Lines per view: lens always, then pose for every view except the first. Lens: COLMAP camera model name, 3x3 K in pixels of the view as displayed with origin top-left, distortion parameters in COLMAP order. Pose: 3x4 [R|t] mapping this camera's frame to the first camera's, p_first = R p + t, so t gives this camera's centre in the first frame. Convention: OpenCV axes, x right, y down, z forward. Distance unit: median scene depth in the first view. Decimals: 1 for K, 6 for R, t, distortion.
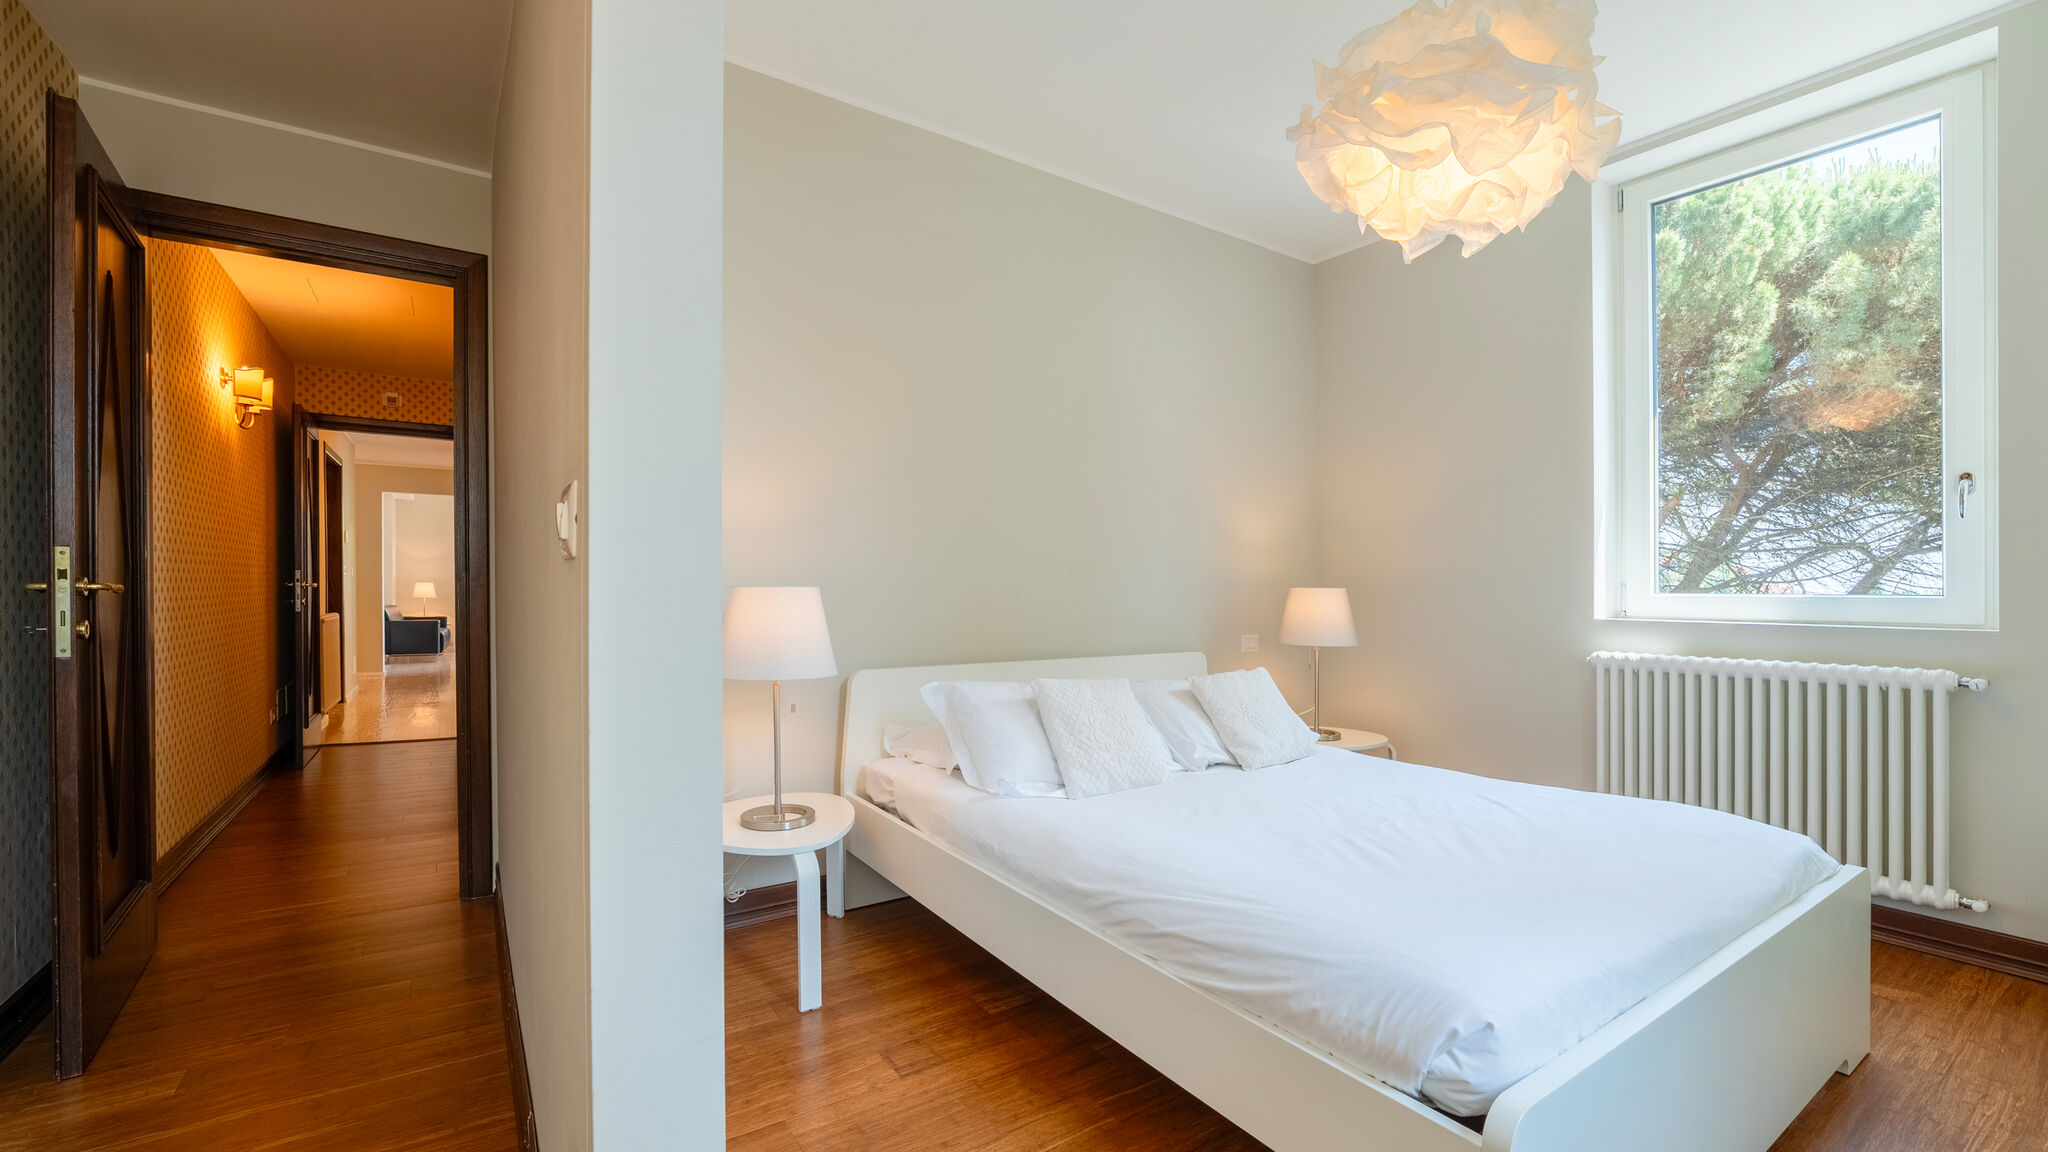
lens RADIAL K [[833.4, 0, 1013.5], [0, 833.4, 597.6], [0, 0, 1]] dist [-0.003809, -0.000516]
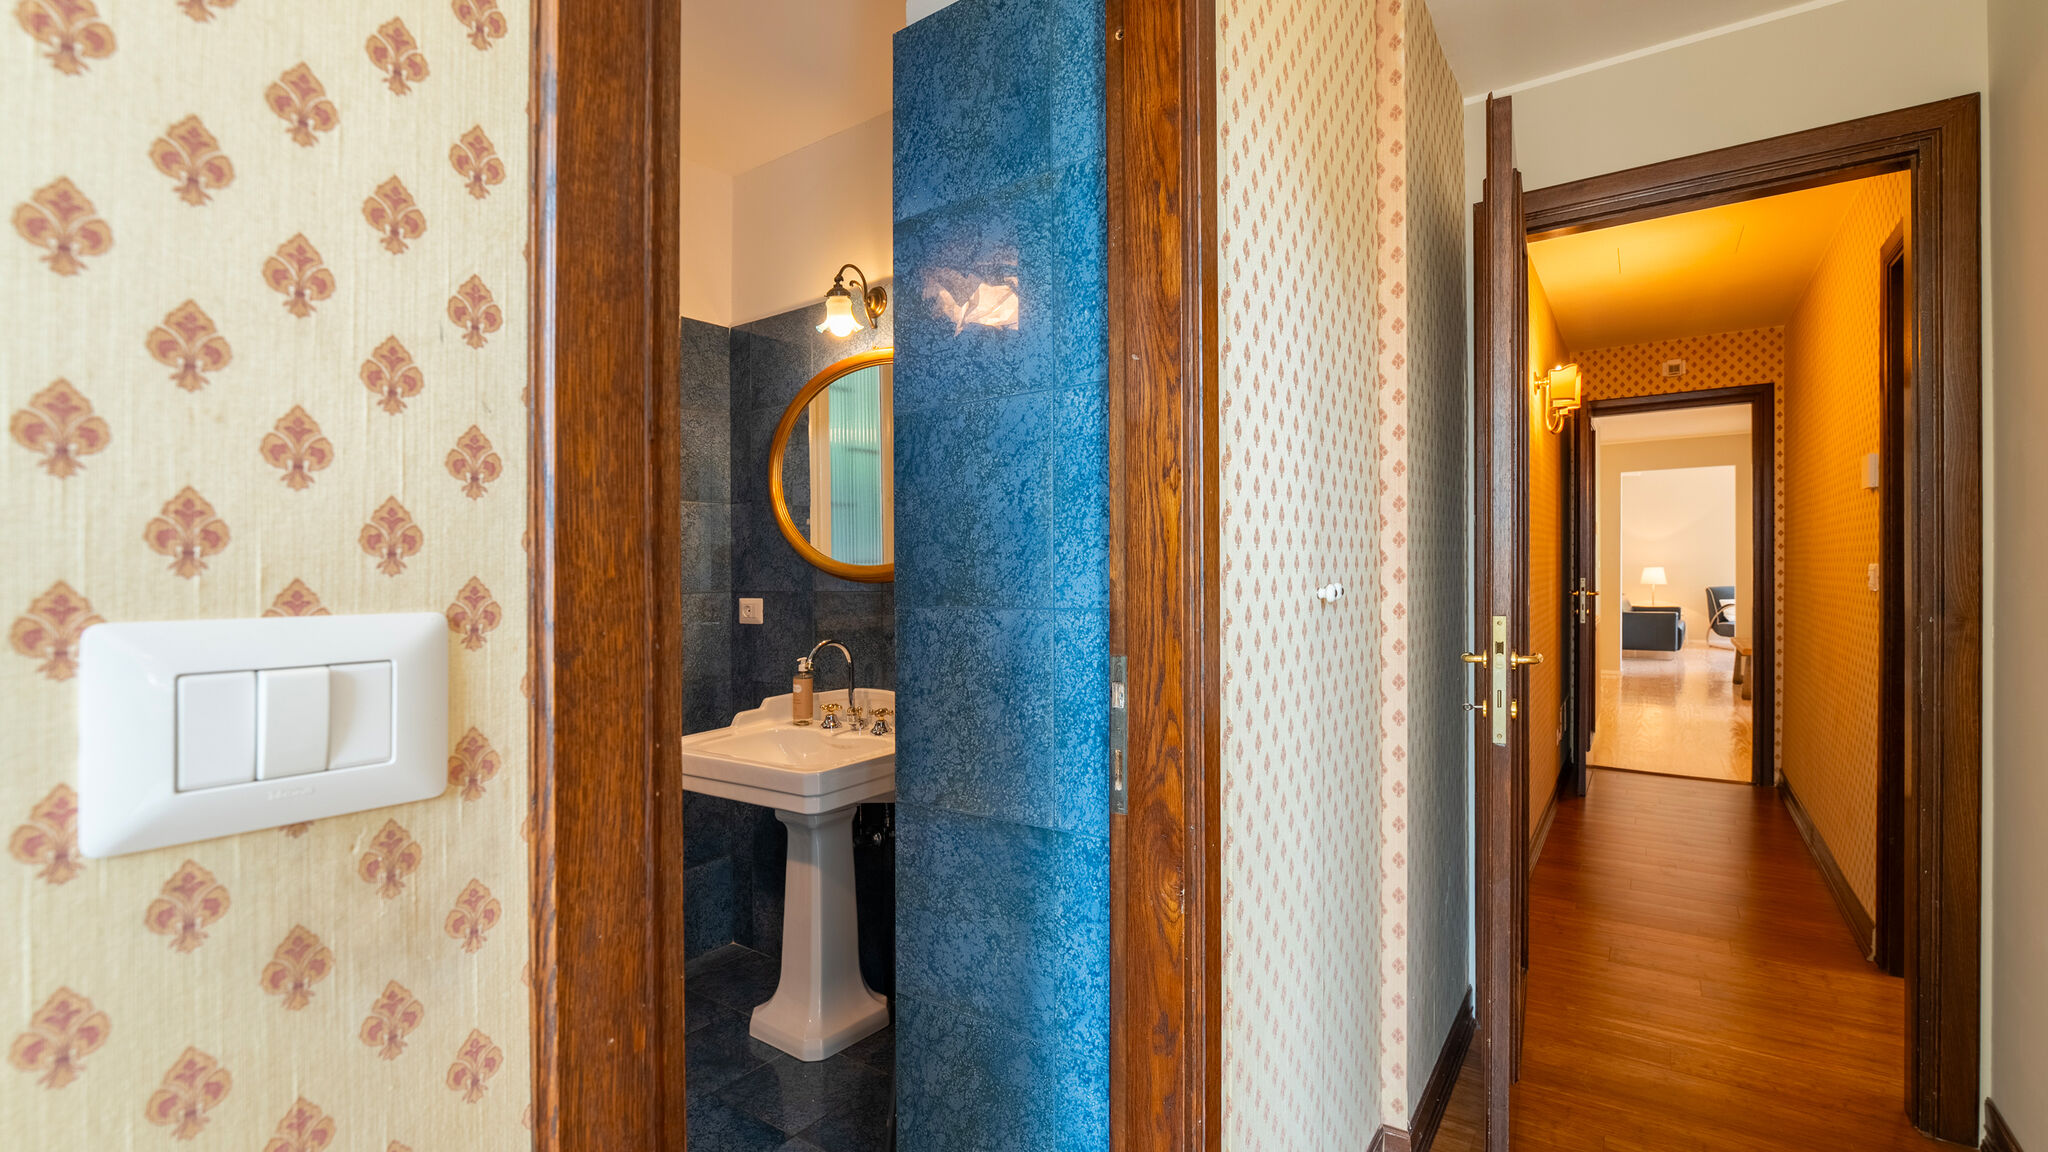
lens RADIAL K [[881.0, 0, 1015.2], [0, 881.0, 568.2], [0, 0, 1]] dist [-0.015536, 0.001177]
pose [[0.355340, -0.000289, -0.934737, -0.233930], [0.002321, 0.999997, 0.000573, -0.056114], [0.934734, -0.002373, 0.355340, 0.100278]]
